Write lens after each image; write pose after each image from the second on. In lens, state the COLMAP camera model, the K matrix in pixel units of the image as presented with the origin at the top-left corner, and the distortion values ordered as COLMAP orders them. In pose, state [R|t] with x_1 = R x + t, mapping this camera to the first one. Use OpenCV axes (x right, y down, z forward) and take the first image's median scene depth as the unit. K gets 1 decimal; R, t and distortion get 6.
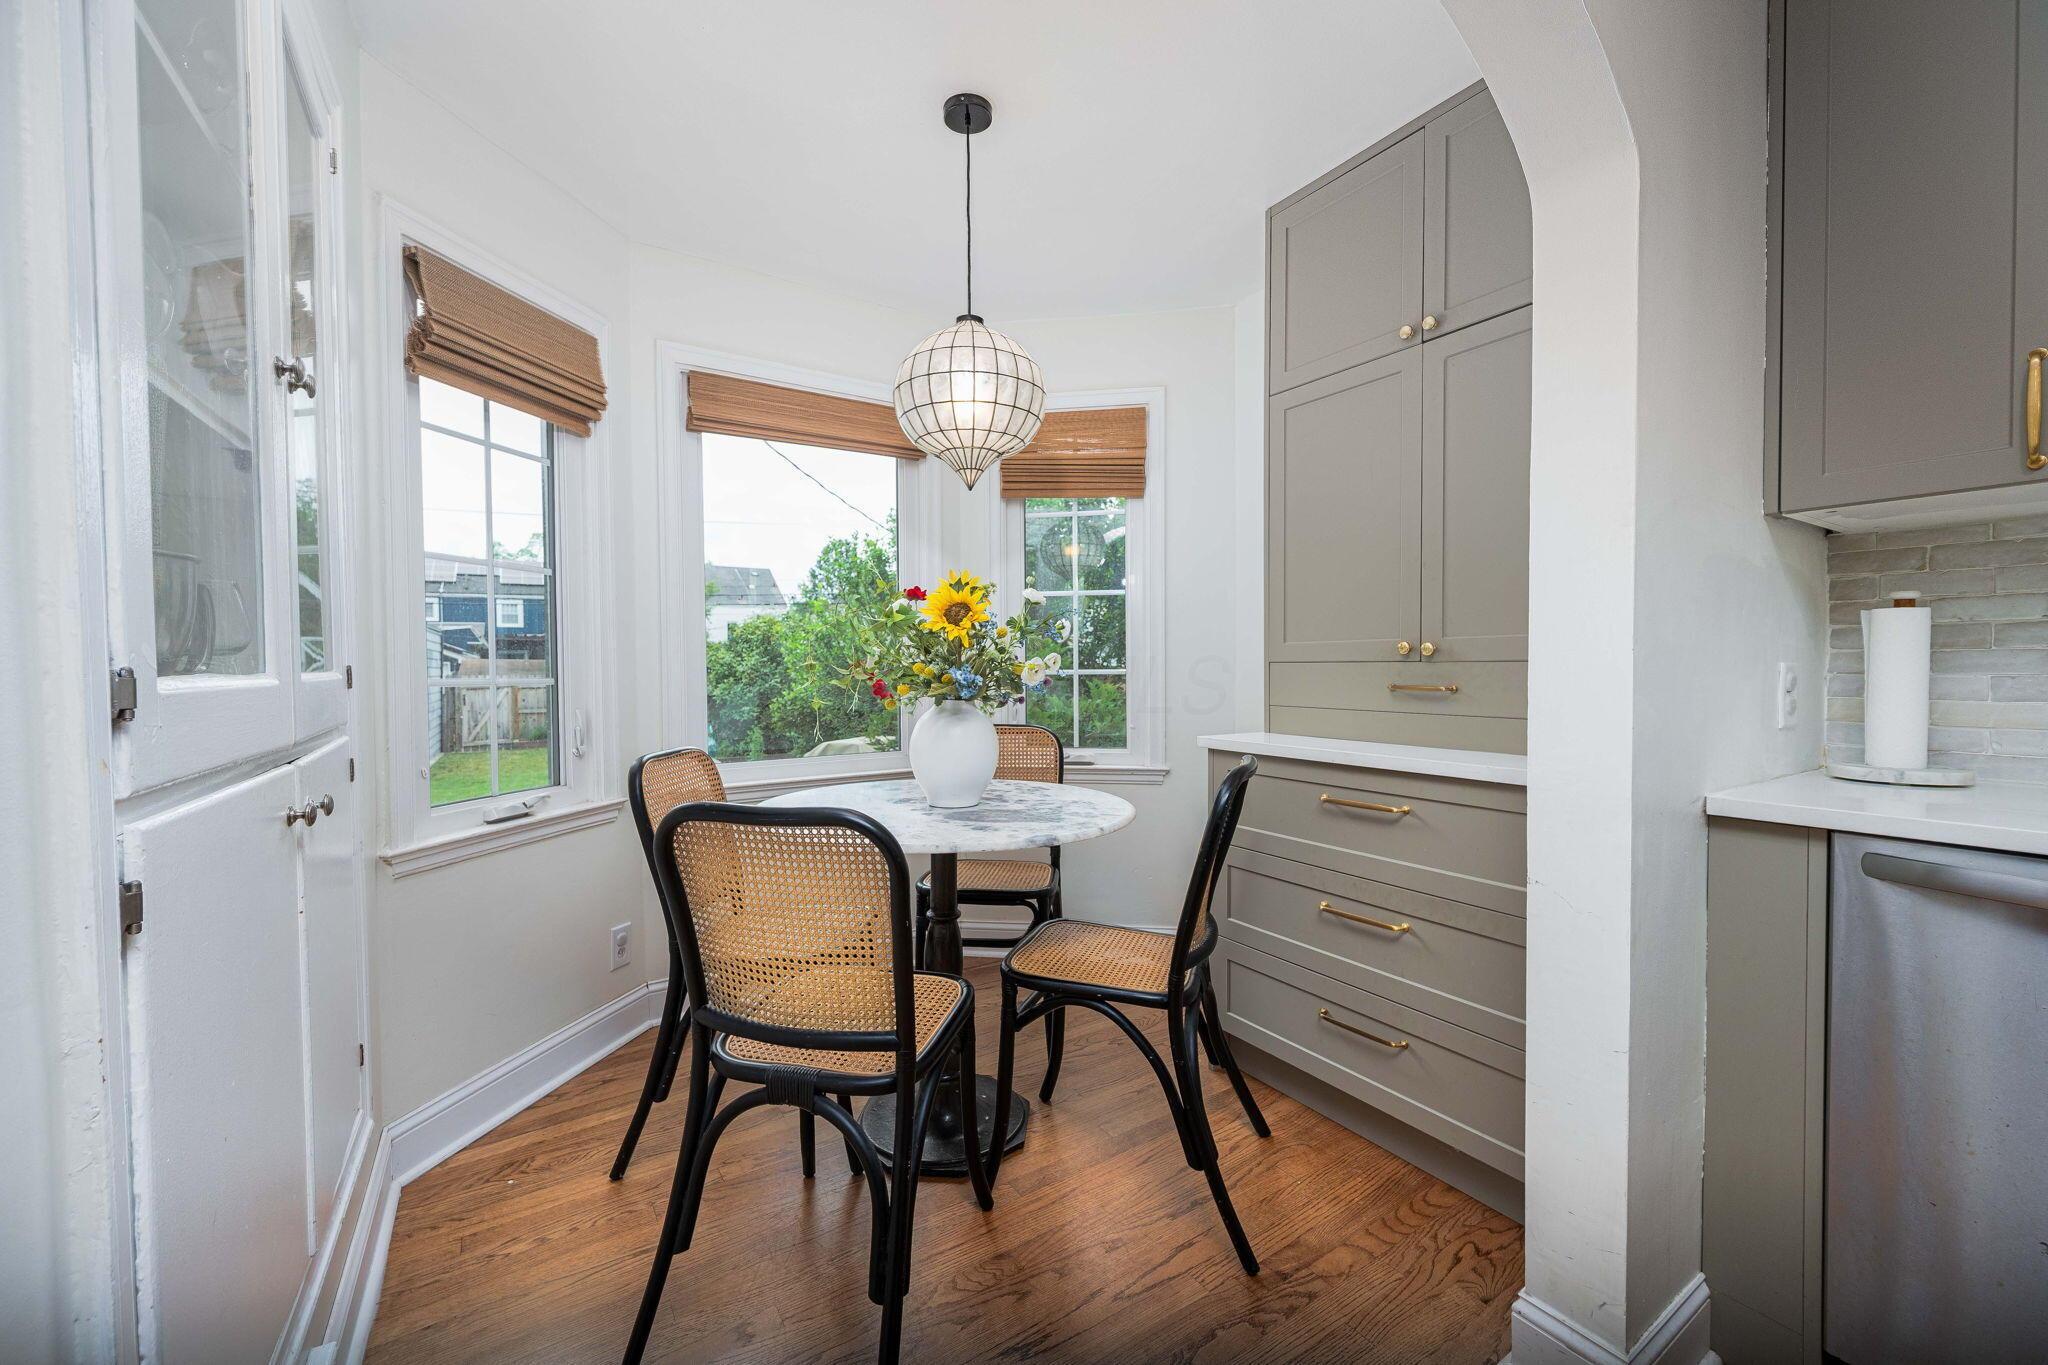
lens RADIAL K [[799.6, 0, 1016.1], [0, 799.6, 672.5], [0, 0, 1]] dist [0.000241, 0.000156]
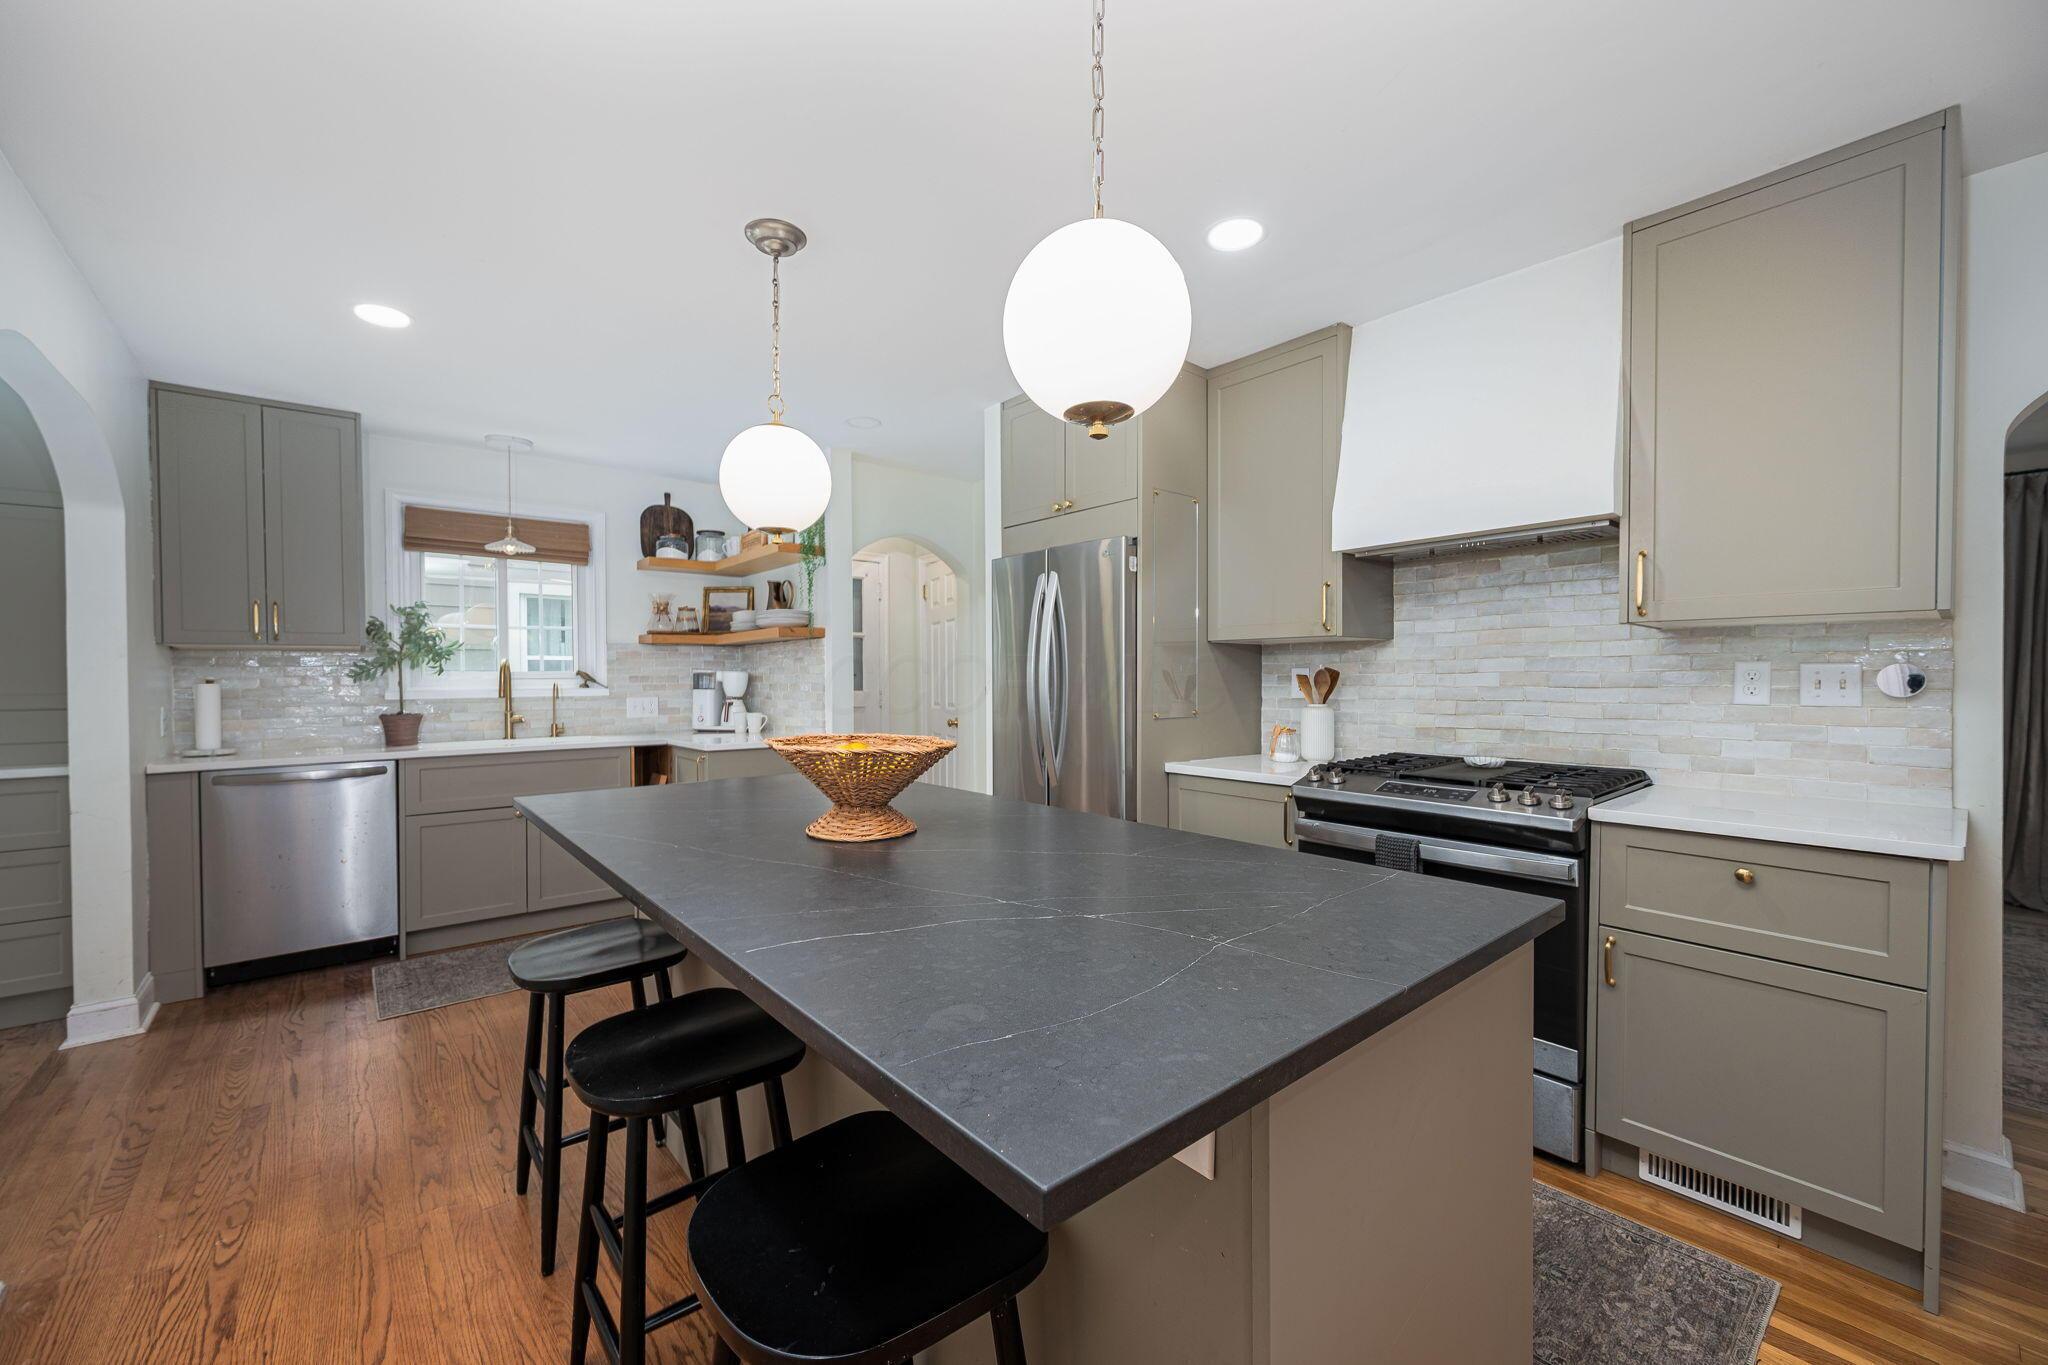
lens RADIAL K [[799.6, 0, 1022.2], [0, 799.6, 677.5], [0, 0, 1]] dist [0.000241, 0.000156]
pose [[-0.143374, -0.003387, 0.989663, -1.649714], [0.021863, 0.999739, 0.006589, -0.063313], [-0.989427, 0.022582, -0.143263, -1.098151]]
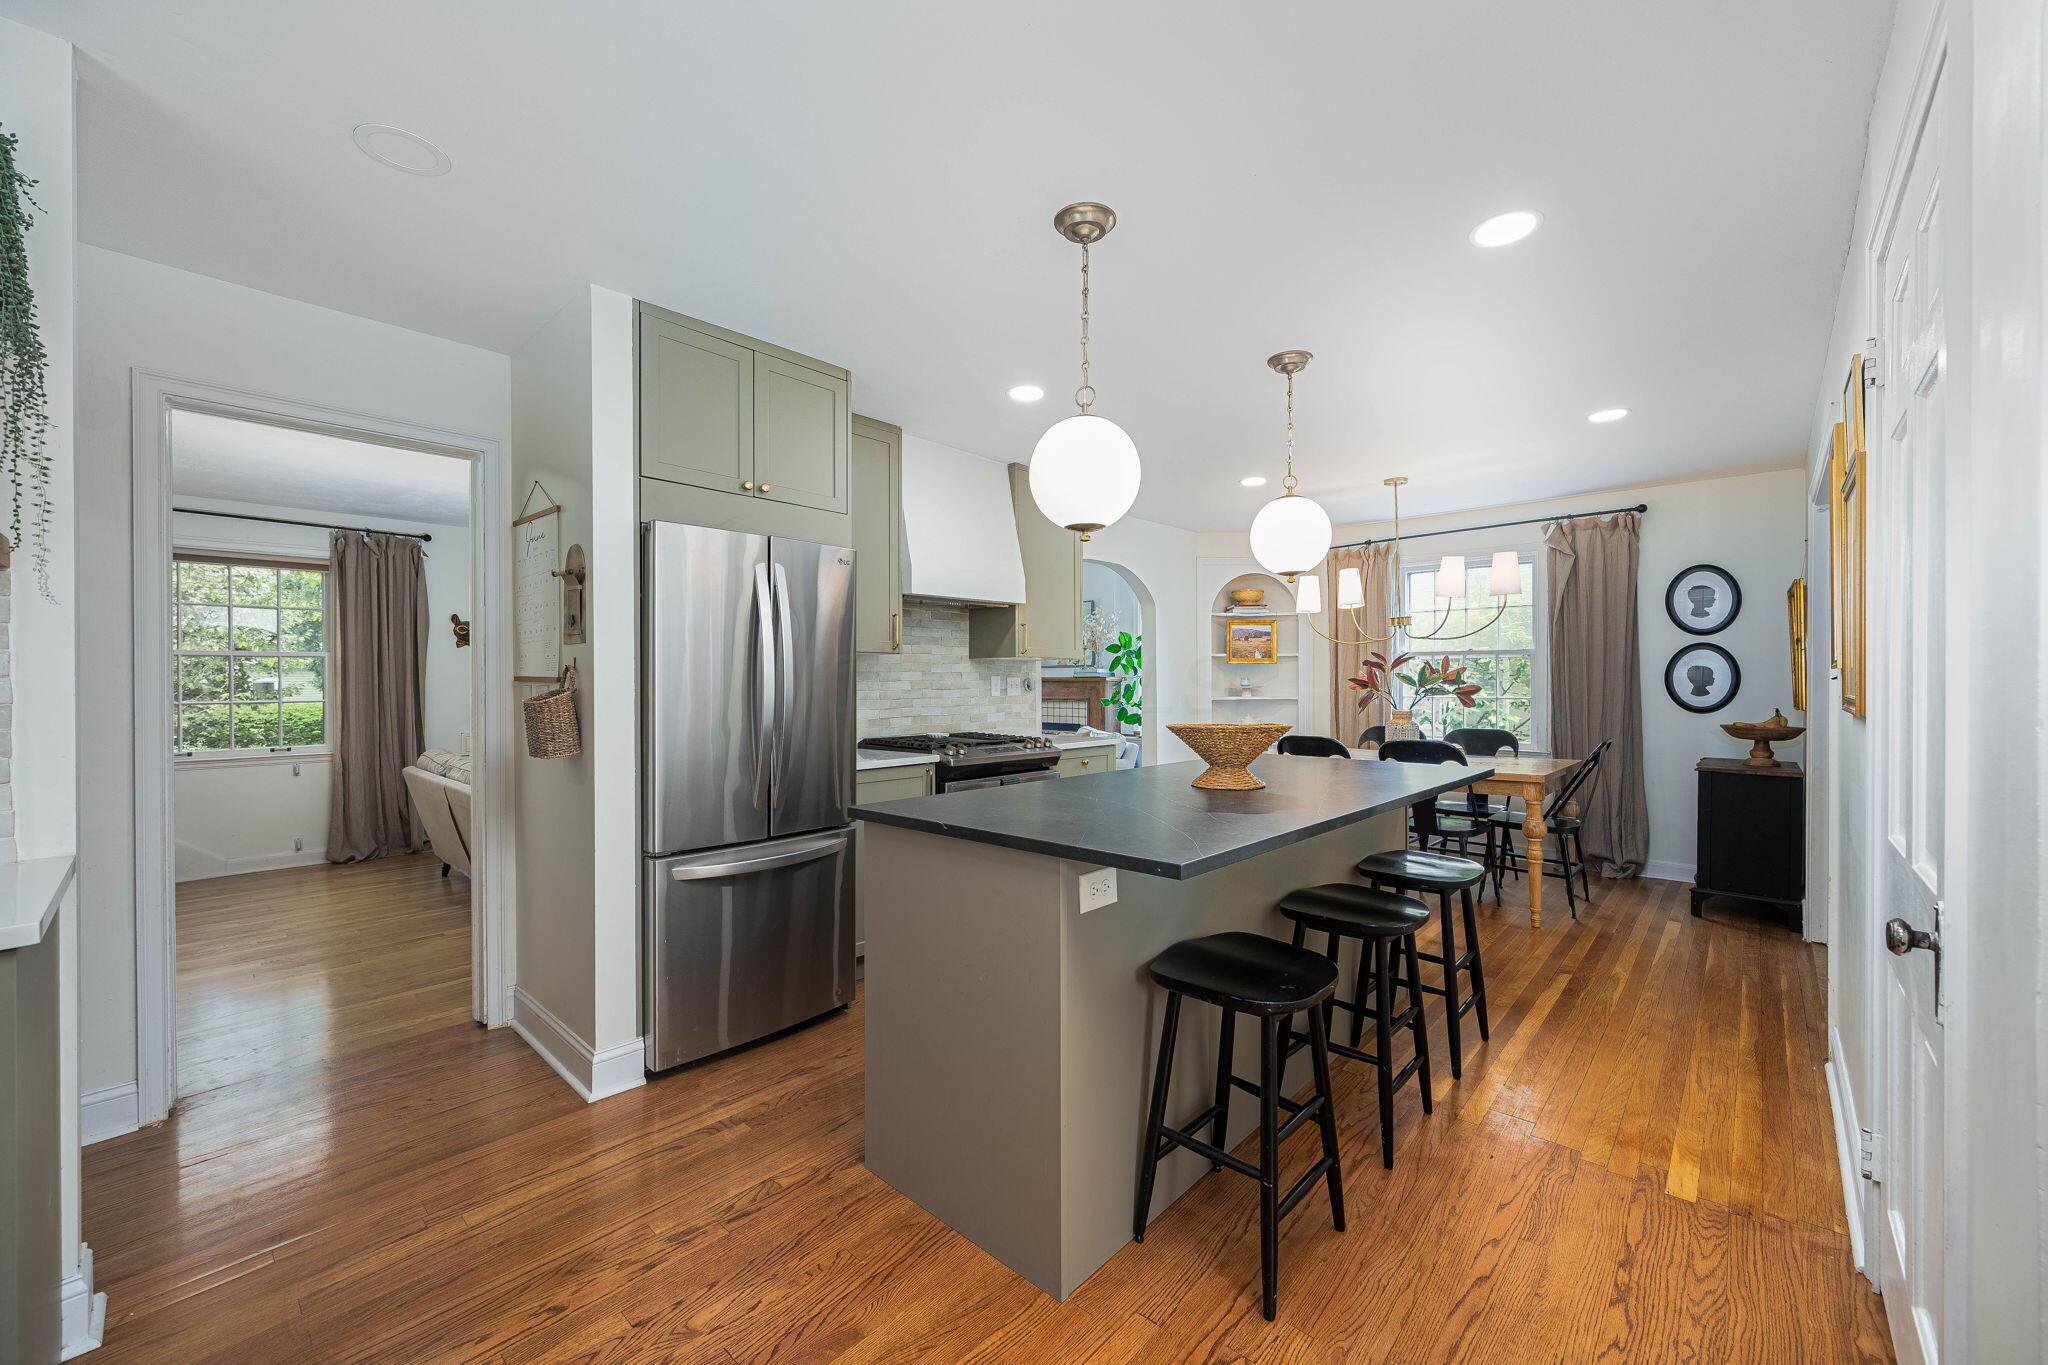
lens RADIAL K [[799.6, 0, 1038.2], [0, 799.6, 688.0], [0, 0, 1]] dist [0.000241, 0.000156]
pose [[-0.962170, 0.006237, -0.272379, 0.519062], [-0.000606, 0.999686, 0.025034, -0.087530], [0.272449, 0.024252, -0.961864, 0.595061]]
